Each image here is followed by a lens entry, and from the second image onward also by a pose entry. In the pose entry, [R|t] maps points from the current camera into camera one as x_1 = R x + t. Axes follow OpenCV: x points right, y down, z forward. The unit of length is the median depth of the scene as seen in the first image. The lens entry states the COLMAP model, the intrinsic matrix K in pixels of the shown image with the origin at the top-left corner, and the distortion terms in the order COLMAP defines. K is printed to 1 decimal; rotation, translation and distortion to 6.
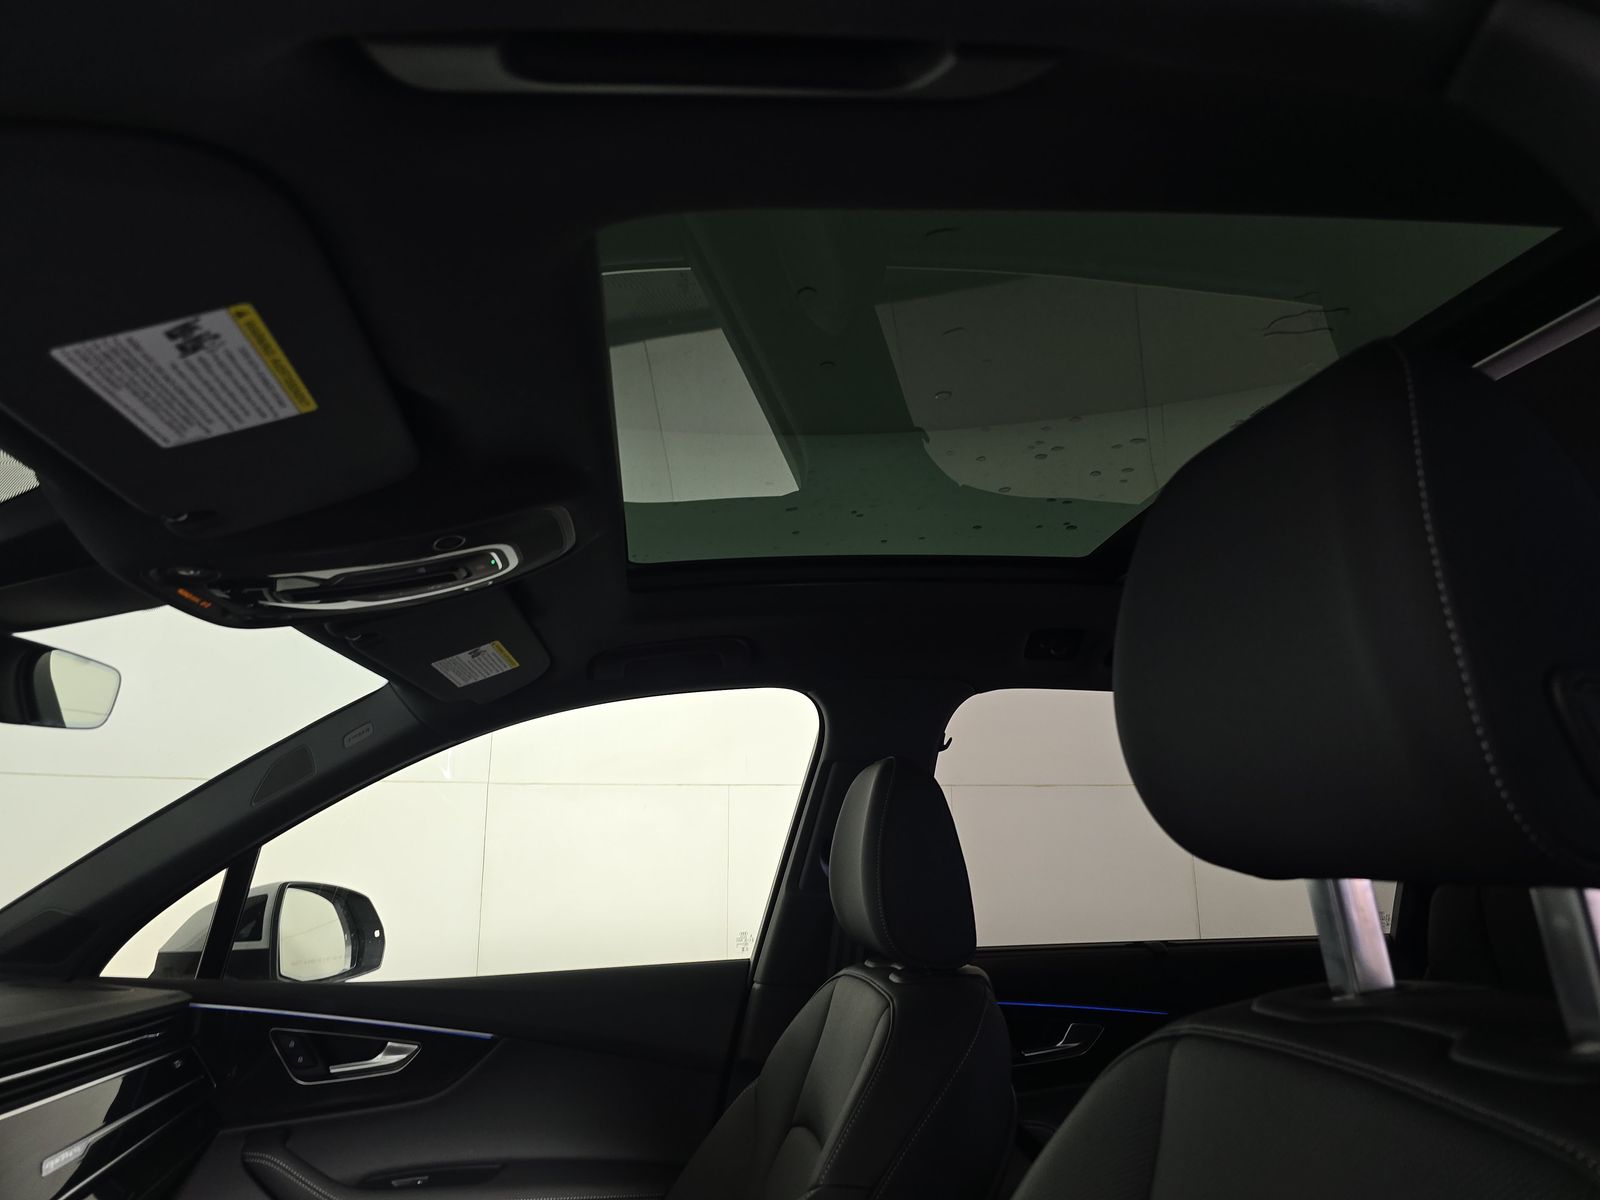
lens RADIAL K [[1079.6, 0, 800.0], [0, 1079.6, 600.0], [0, 0, 1]] dist [0.077550, -0.098088]
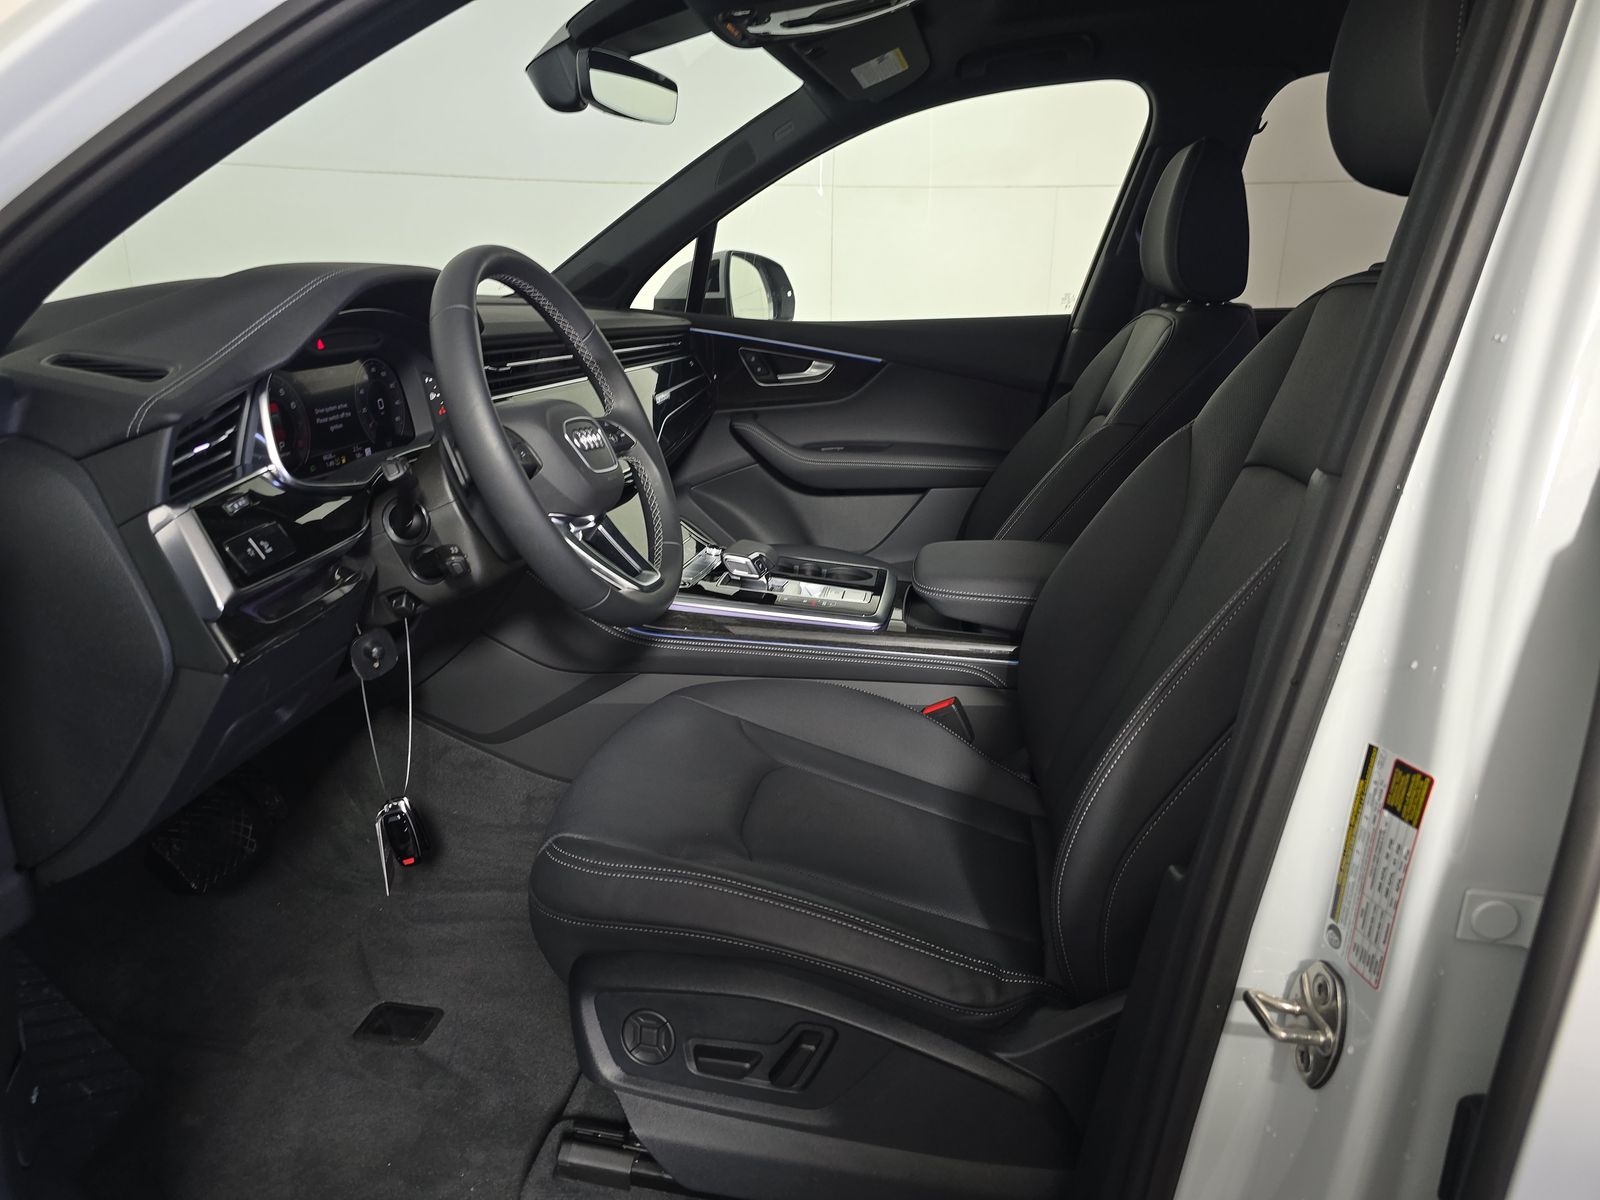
lens RADIAL K [[1079.6, 0, 800.0], [0, 1079.6, 600.0], [0, 0, 1]] dist [0.077550, -0.098088]
pose [[0.962080, 0.085451, -0.259038, 0.009670], [0.054058, 0.871096, 0.488128, -0.026616], [0.267358, -0.483621, 0.833445, -0.371922]]
